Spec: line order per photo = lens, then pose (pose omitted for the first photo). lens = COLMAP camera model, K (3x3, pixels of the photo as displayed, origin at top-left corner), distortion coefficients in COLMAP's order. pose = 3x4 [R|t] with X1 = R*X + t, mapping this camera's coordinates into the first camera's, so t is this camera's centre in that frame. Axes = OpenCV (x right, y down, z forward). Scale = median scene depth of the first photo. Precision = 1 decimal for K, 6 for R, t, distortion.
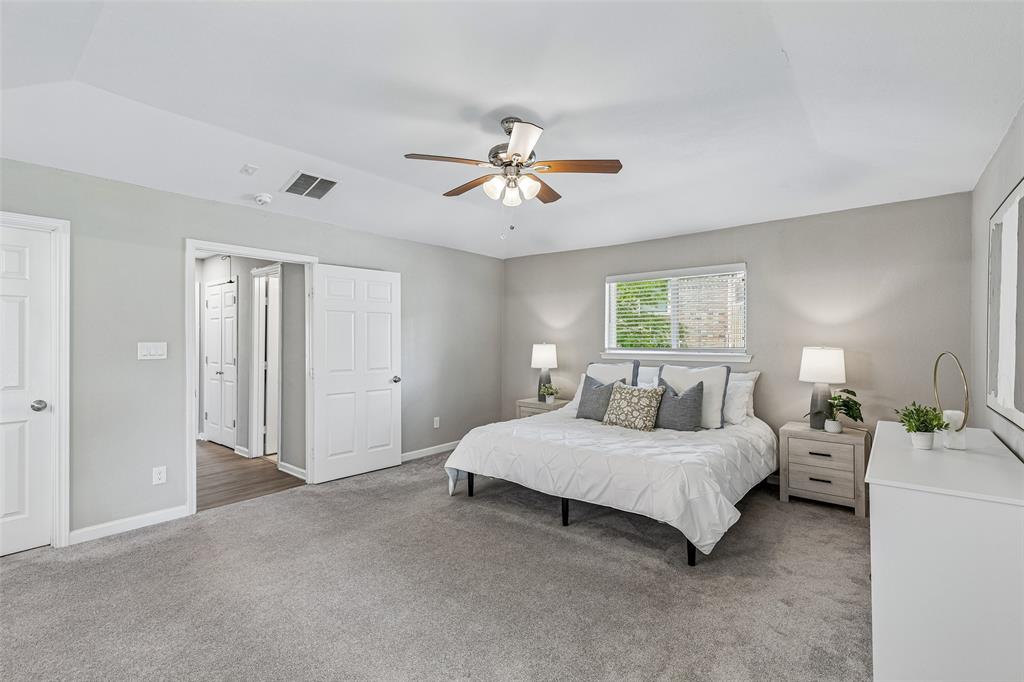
lens RADIAL K [[463.4, 0, 507.5], [0, 463.4, 335.5], [0, 0, 1]] dist [0.005712, -0.001639]
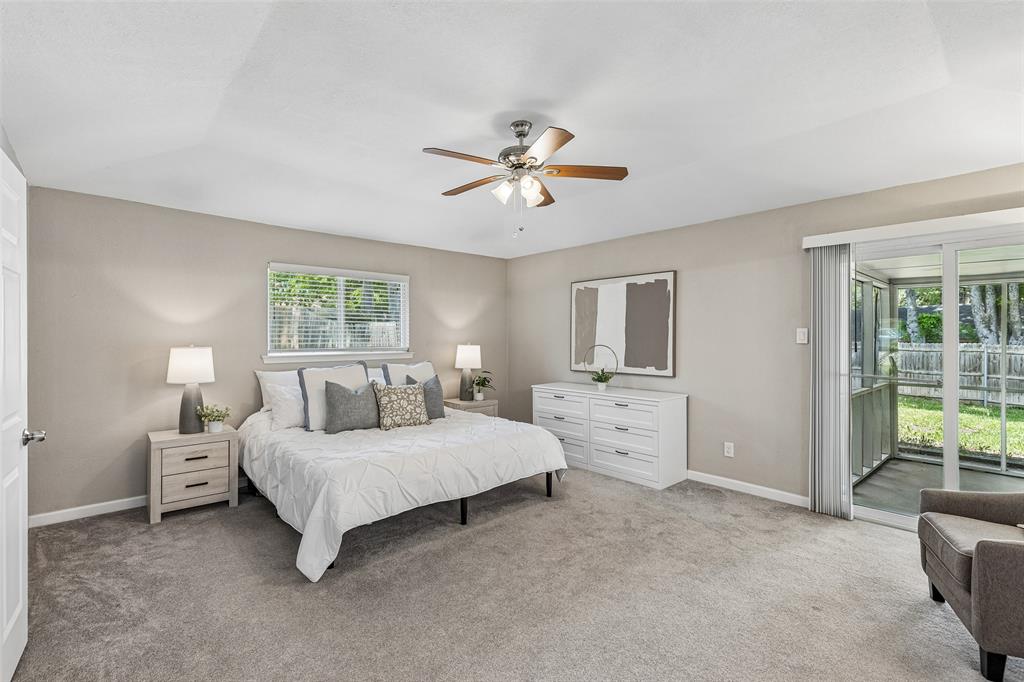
lens RADIAL K [[463.4, 0, 511.0], [0, 463.4, 333.2], [0, 0, 1]] dist [0.005712, -0.001639]
pose [[0.140880, 0.014259, 0.989924, -0.725738], [-0.004891, 0.999894, -0.013706, 0.008333], [-0.990015, -0.002910, 0.140934, 0.641255]]
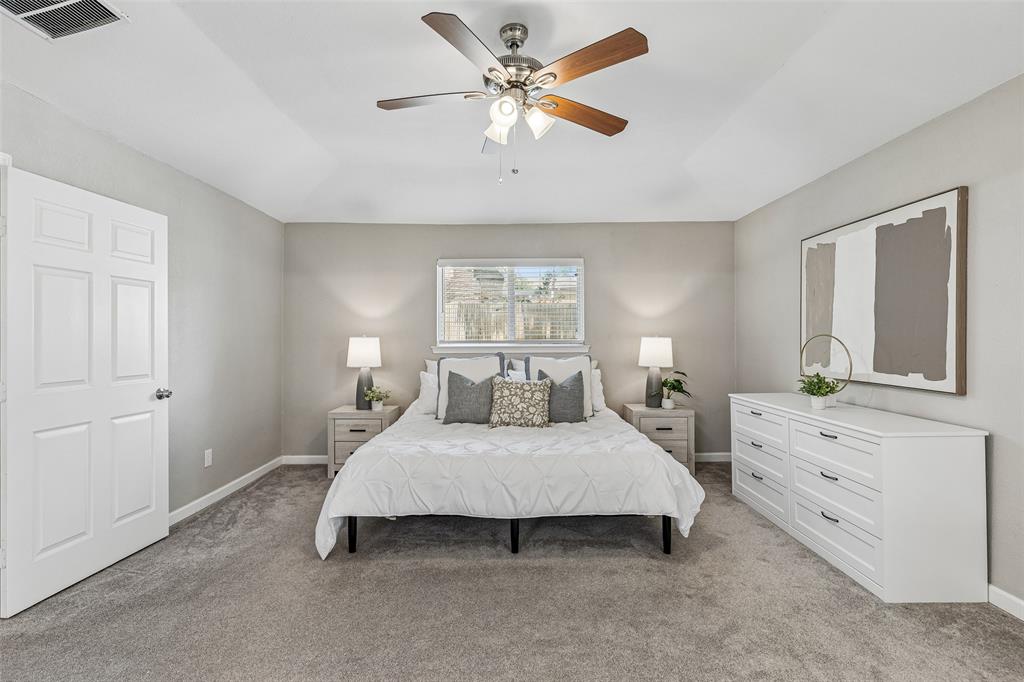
lens RADIAL K [[484.7, 0, 508.6], [0, 484.7, 332.4], [0, 0, 1]] dist [-0.003332, 0.001086]
pose [[0.770333, 0.008210, 0.637589, -0.362629], [-0.001462, 0.999937, -0.011109, 0.027573], [-0.637640, 0.007626, 0.770297, 0.294851]]
